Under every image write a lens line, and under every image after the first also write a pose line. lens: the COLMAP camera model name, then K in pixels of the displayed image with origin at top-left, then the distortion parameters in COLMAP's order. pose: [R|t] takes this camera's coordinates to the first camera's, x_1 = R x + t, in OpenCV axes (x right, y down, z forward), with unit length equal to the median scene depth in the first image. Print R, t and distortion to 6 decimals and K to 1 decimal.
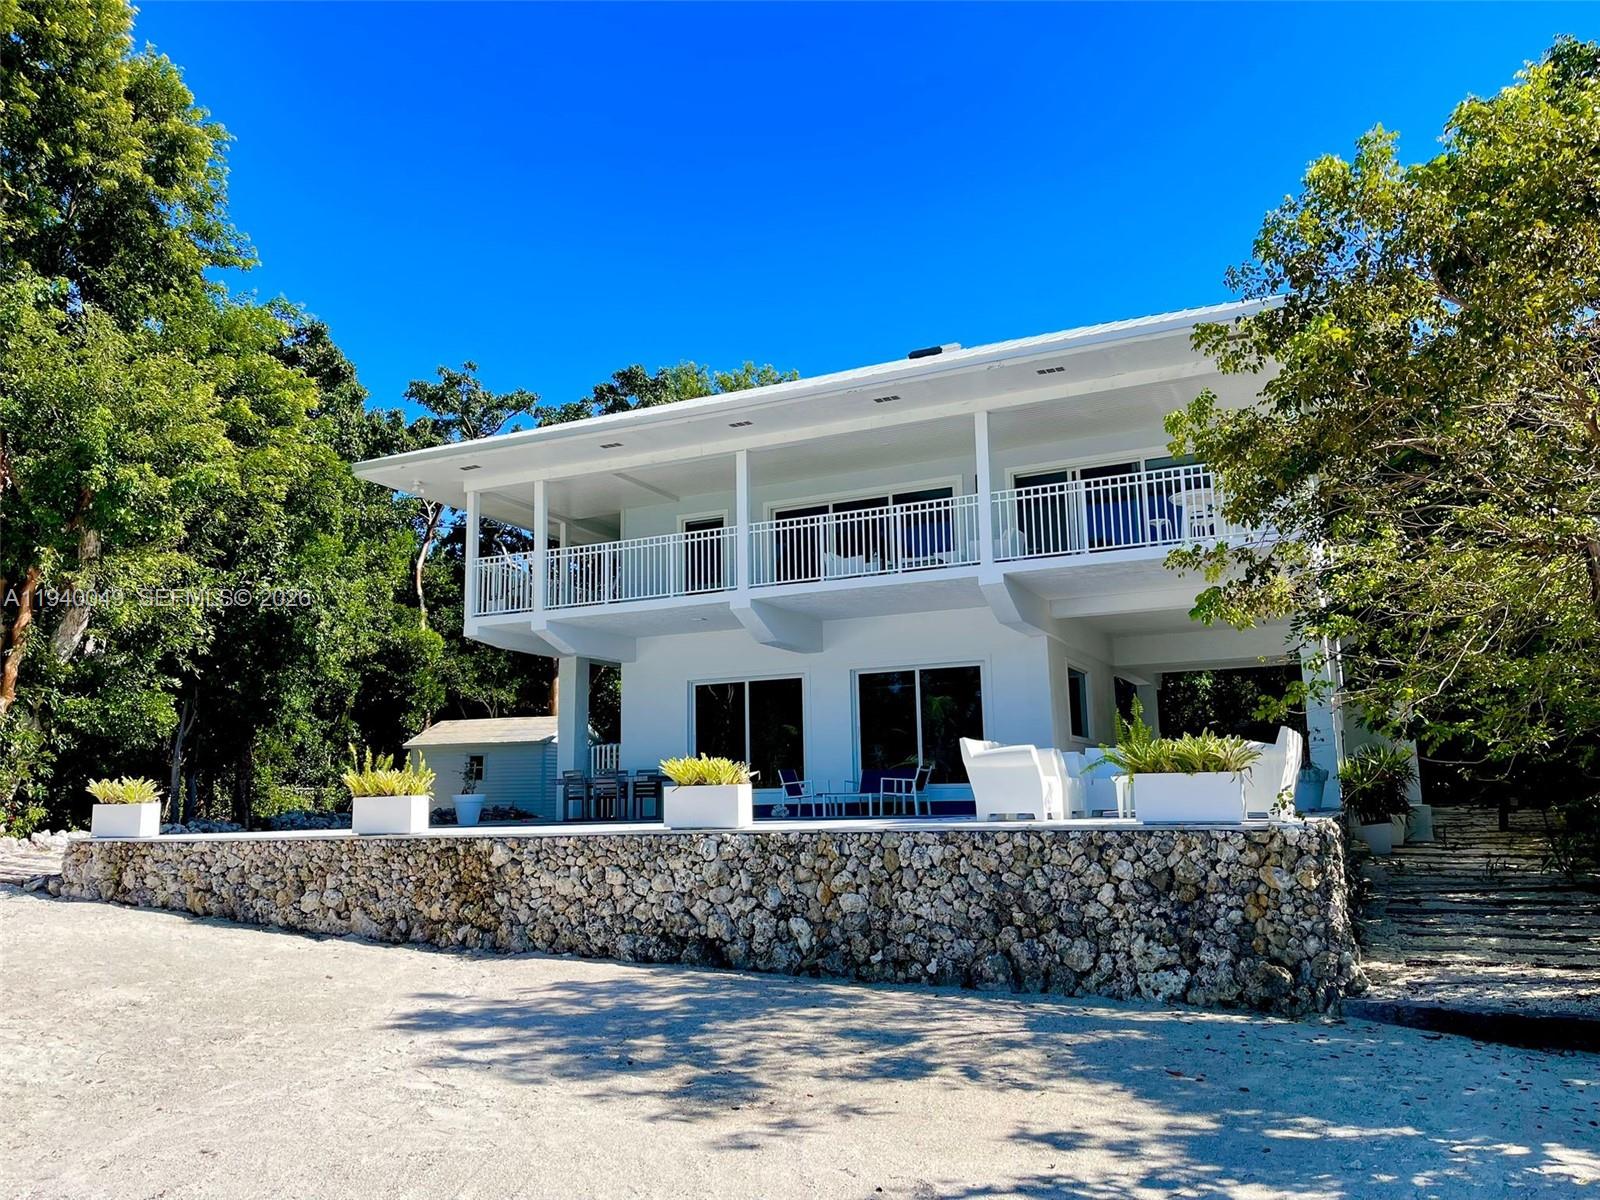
lens RADIAL K [[1216.7, 0, 812.1], [0, 1216.7, 605.3], [0, 0, 1]] dist [0.054966, -0.063202]
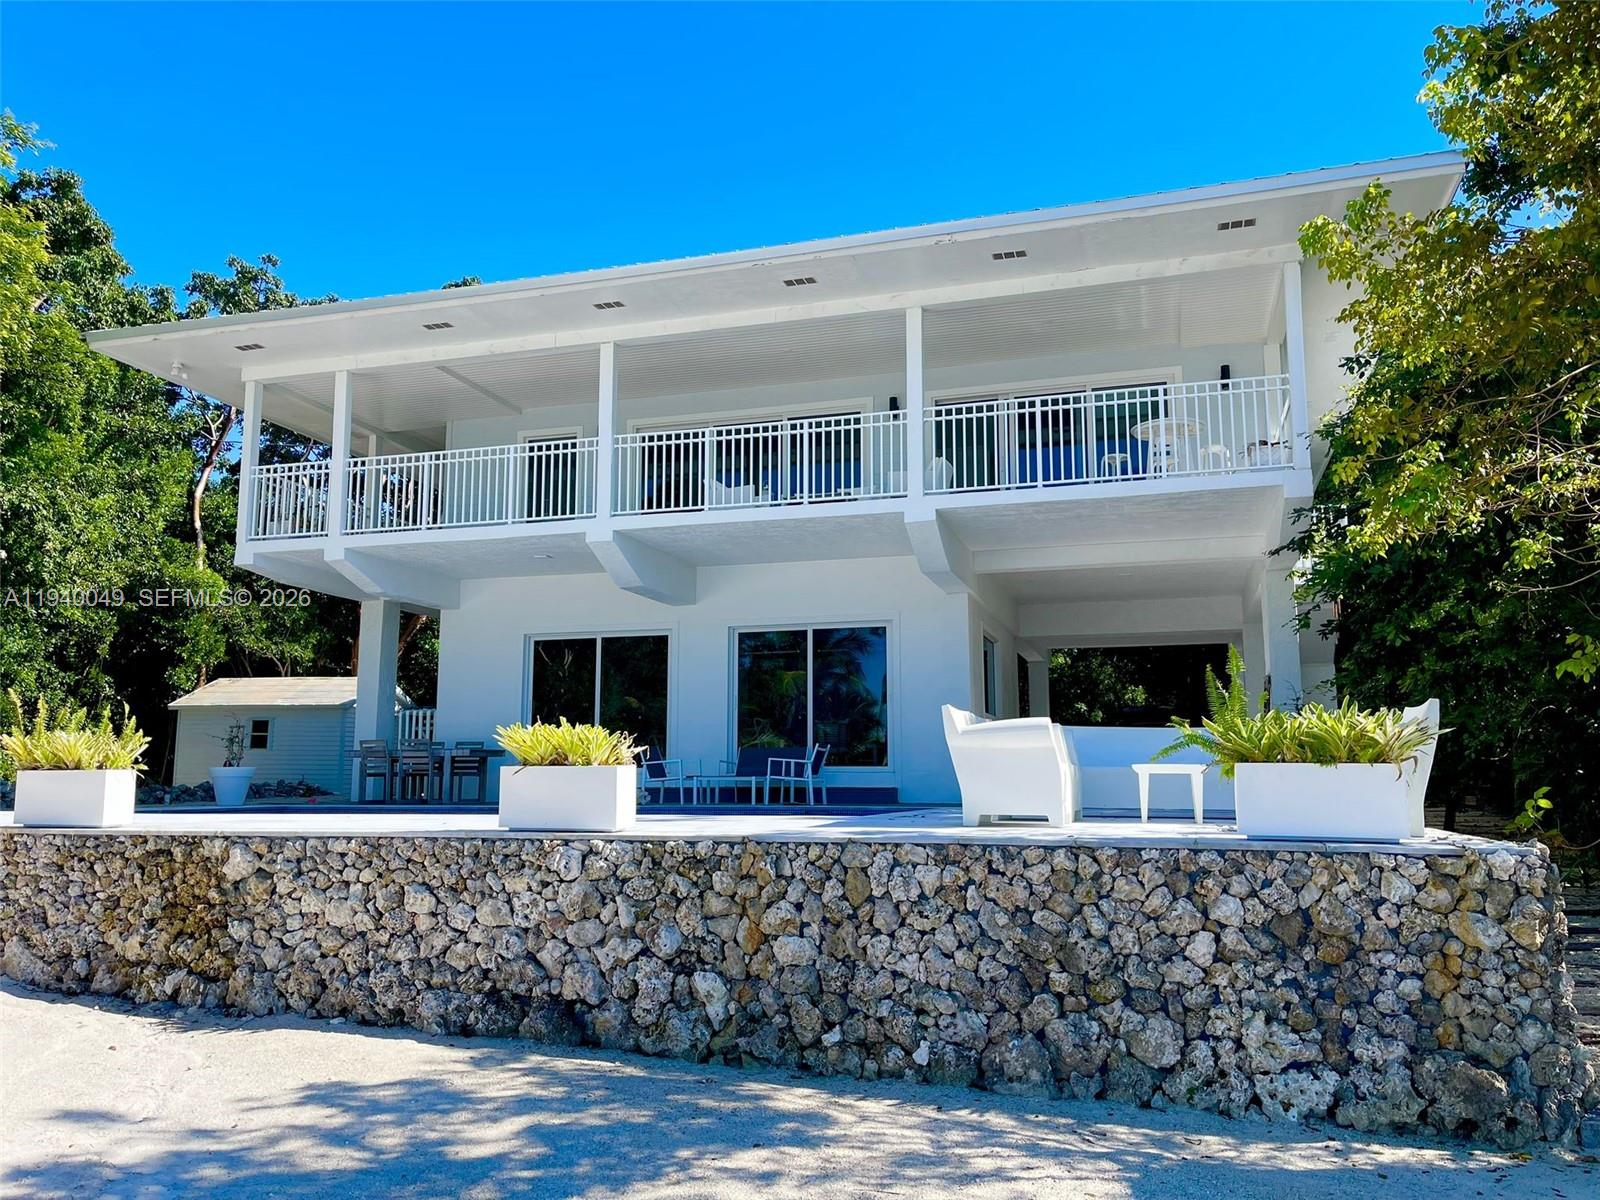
lens RADIAL K [[1216.7, 0, 812.1], [0, 1216.7, 605.3], [0, 0, 1]] dist [0.054966, -0.063202]
pose [[0.989688, 0.040058, 0.137528, -0.047876], [-0.042473, 0.998990, 0.014673, 0.043590], [-0.136801, -0.020363, 0.990389, 0.312966]]
